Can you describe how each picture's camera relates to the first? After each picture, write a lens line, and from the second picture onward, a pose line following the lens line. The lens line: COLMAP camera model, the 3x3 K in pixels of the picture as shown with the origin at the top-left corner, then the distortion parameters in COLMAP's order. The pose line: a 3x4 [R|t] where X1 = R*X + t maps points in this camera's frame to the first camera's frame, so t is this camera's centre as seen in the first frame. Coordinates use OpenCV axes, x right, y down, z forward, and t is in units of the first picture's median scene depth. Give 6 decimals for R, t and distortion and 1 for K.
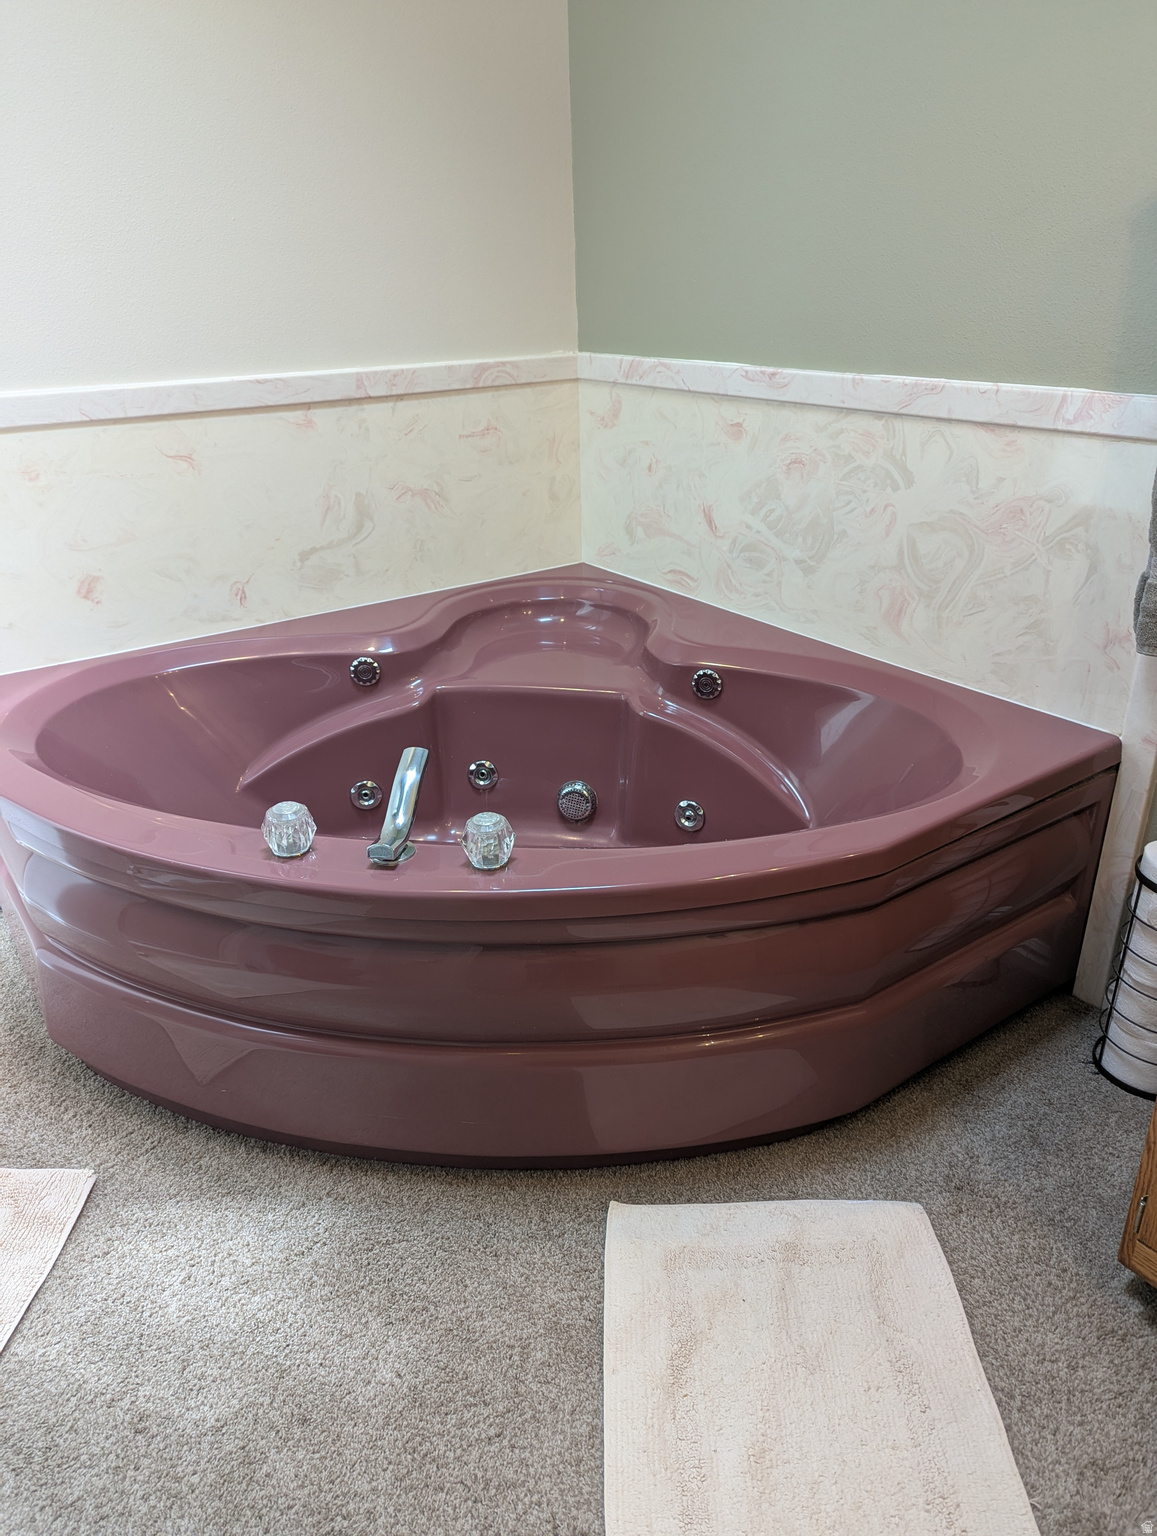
lens RADIAL K [[1083.7, 0, 580.6], [0, 1083.7, 757.9], [0, 0, 1]] dist [0.057878, -0.046446]
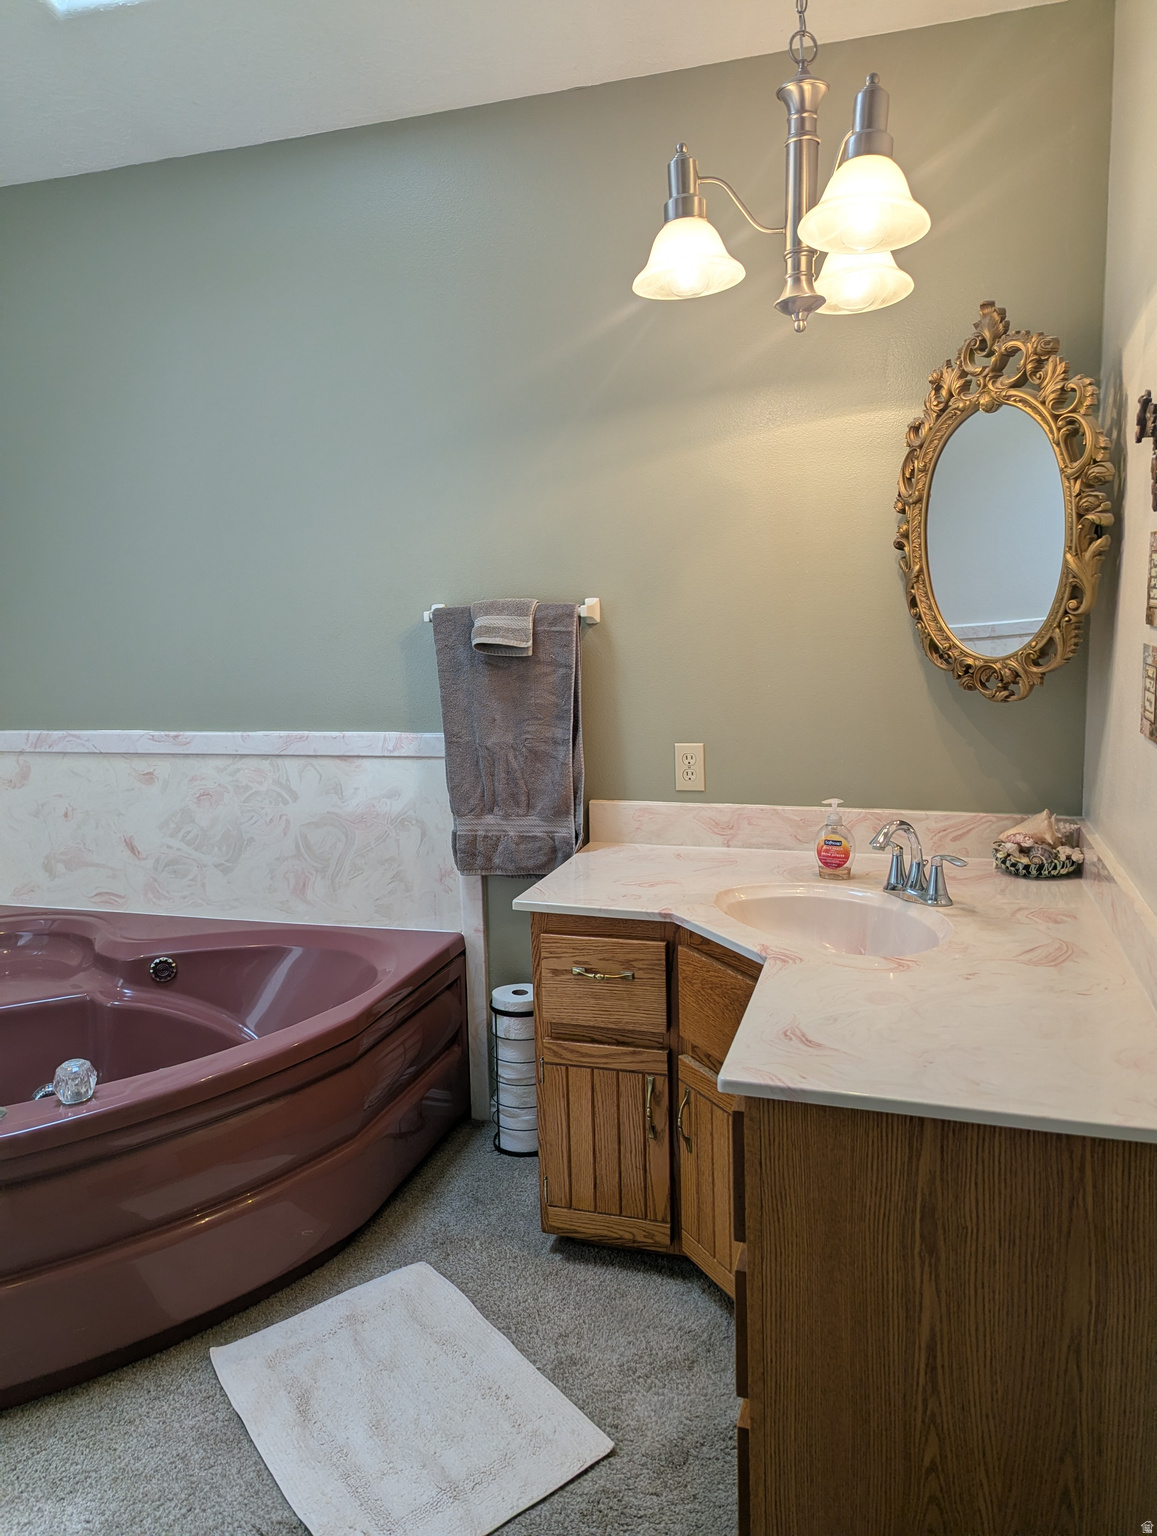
lens RADIAL K [[1083.7, 0, 580.6], [0, 1083.7, 757.9], [0, 0, 1]] dist [0.057878, -0.046446]
pose [[0.796330, -0.084379, 0.598949, -0.259483], [0.262053, 0.940593, -0.215901, 0.111651], [-0.545149, 0.328884, 0.771134, -0.350758]]
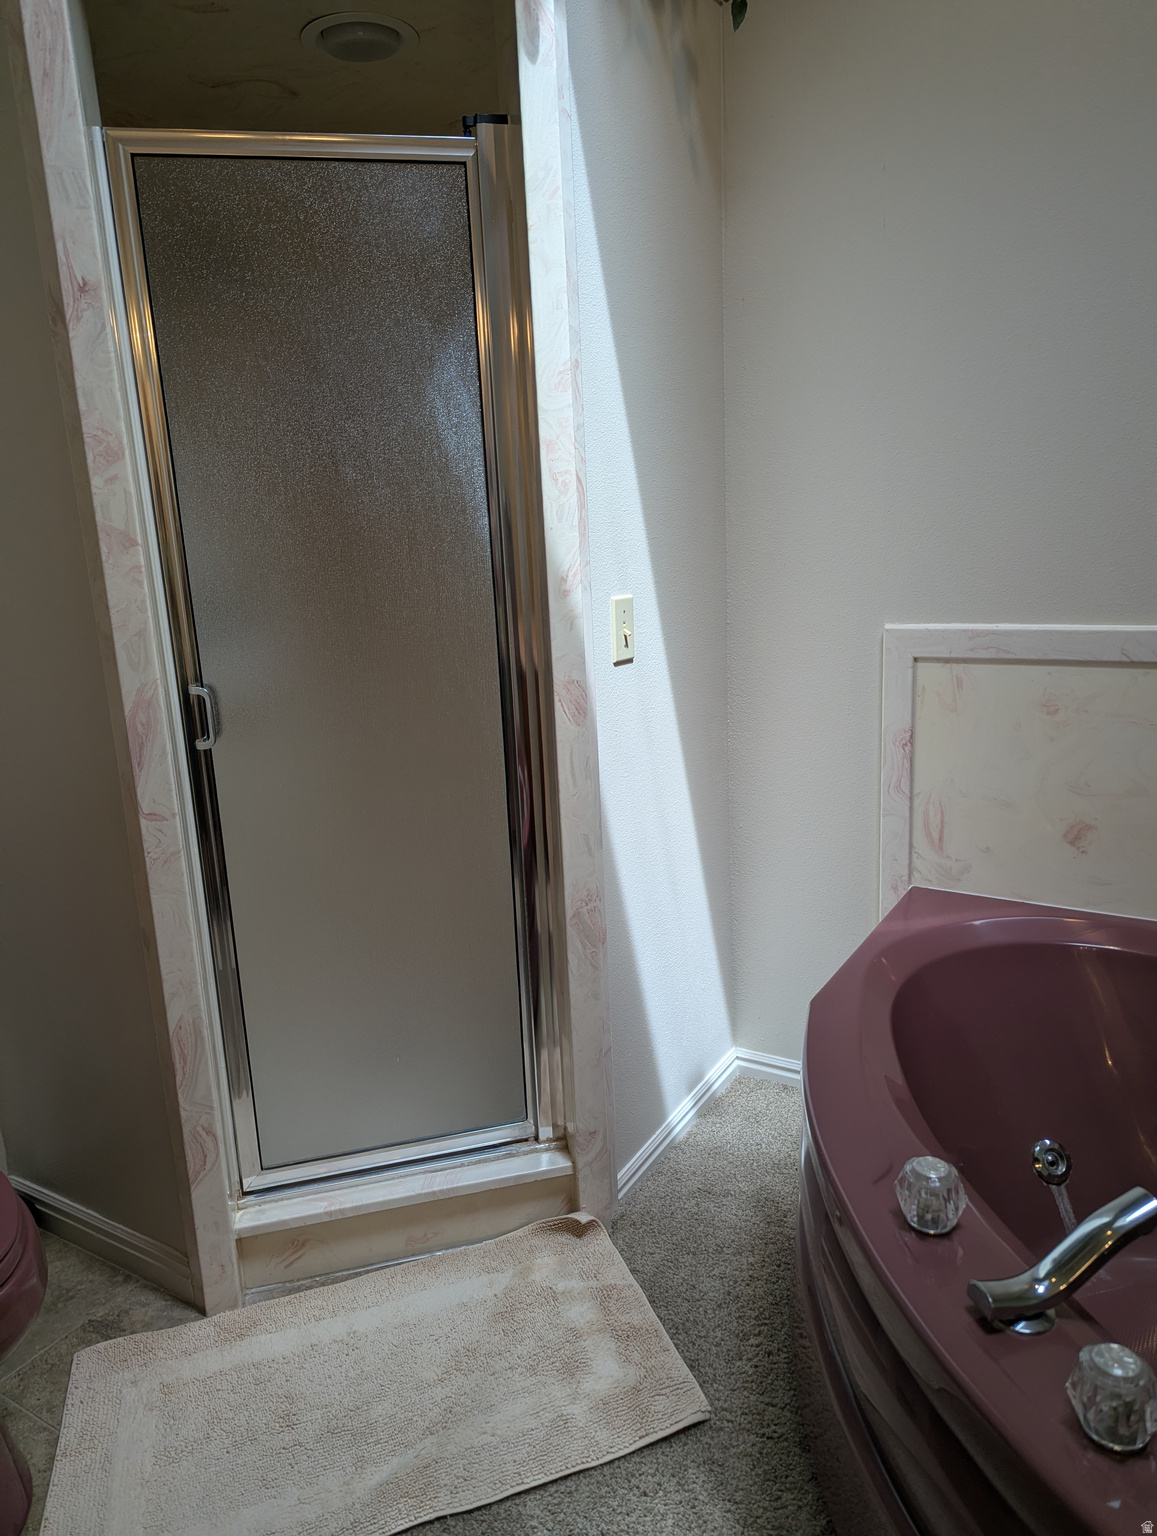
lens RADIAL K [[1075.5, 0, 596.4], [0, 1075.5, 763.3], [0, 0, 1]] dist [0.052799, -0.039749]
pose [[0.399219, 0.190506, -0.896845, 0.197305], [-0.352311, 0.934950, 0.041773, -0.115122], [0.846464, 0.299292, 0.440367, 0.269519]]
